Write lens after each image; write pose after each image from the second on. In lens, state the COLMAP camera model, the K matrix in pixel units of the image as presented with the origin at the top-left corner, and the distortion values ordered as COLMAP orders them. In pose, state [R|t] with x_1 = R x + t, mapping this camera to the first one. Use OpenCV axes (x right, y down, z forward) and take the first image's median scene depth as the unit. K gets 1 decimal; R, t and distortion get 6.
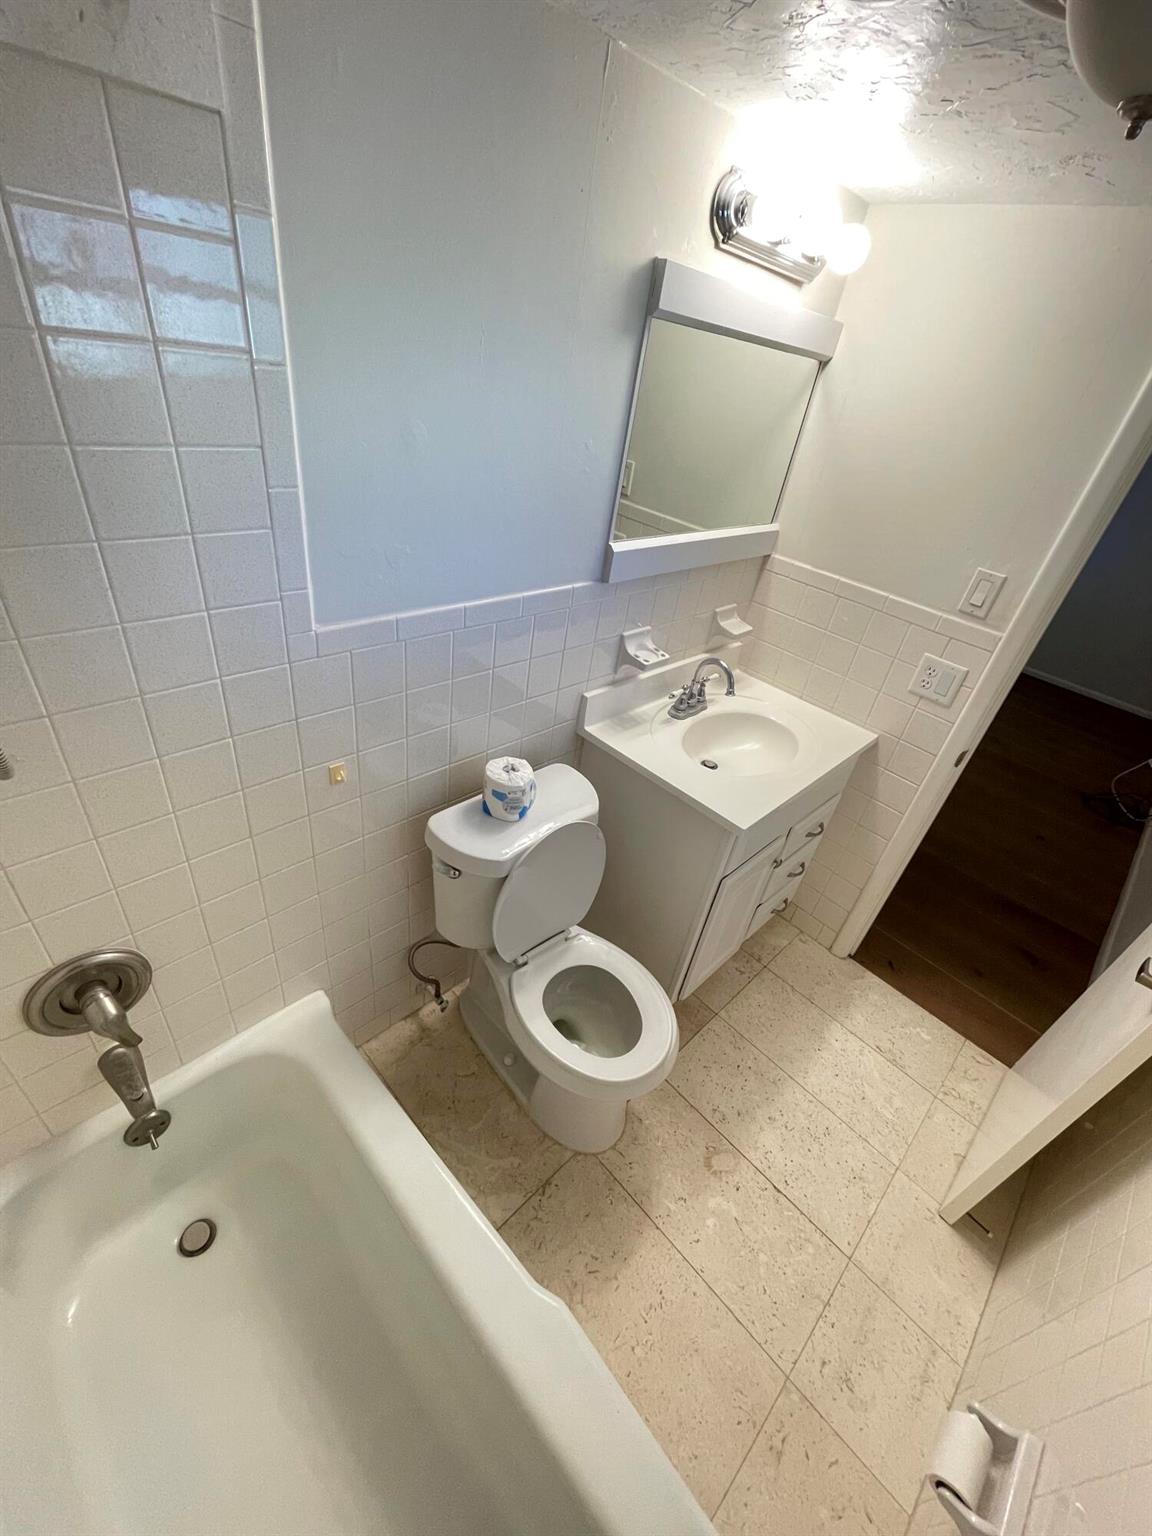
lens RADIAL K [[622.0, 0, 576.0], [0, 622.0, 768.0], [0, 0, 1]] dist [0.000933, -0.000023]
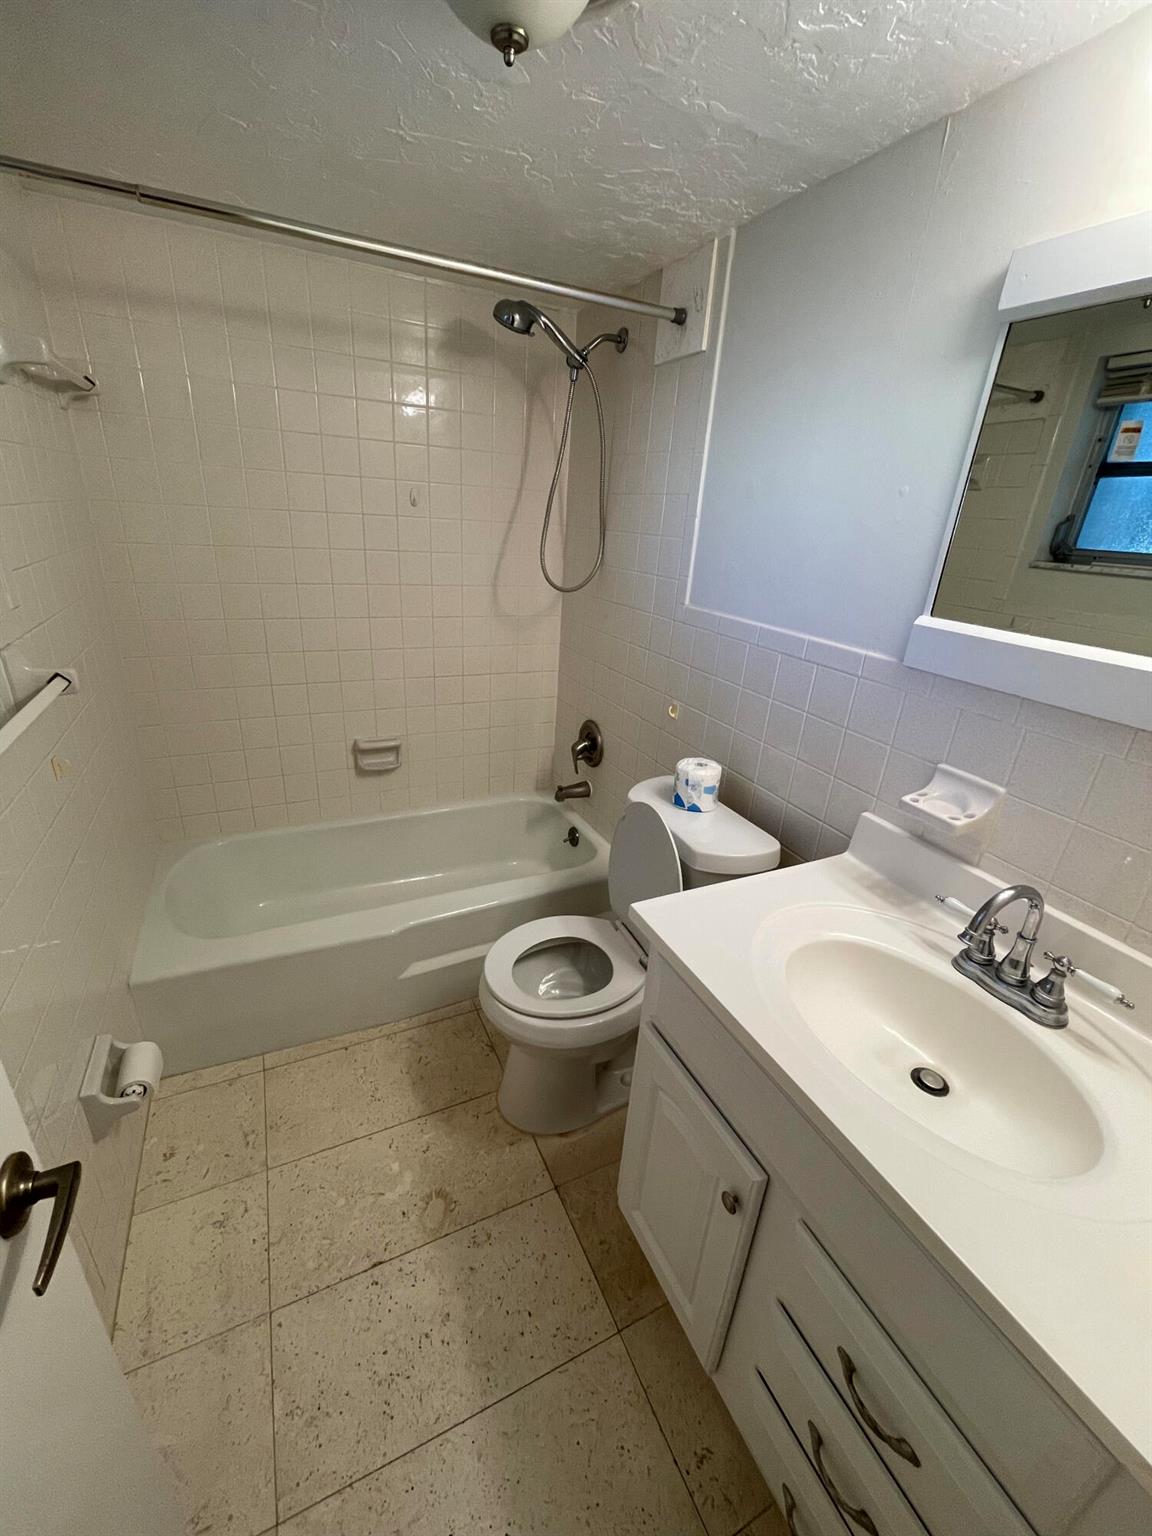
lens RADIAL K [[622.0, 0, 576.0], [0, 622.0, 768.0], [0, 0, 1]] dist [0.000933, -0.000023]
pose [[-0.301030, 0.209761, -0.930259, 0.842096], [-0.624289, 0.694064, 0.358521, -0.213313], [0.720863, 0.688676, -0.077982, 0.788853]]
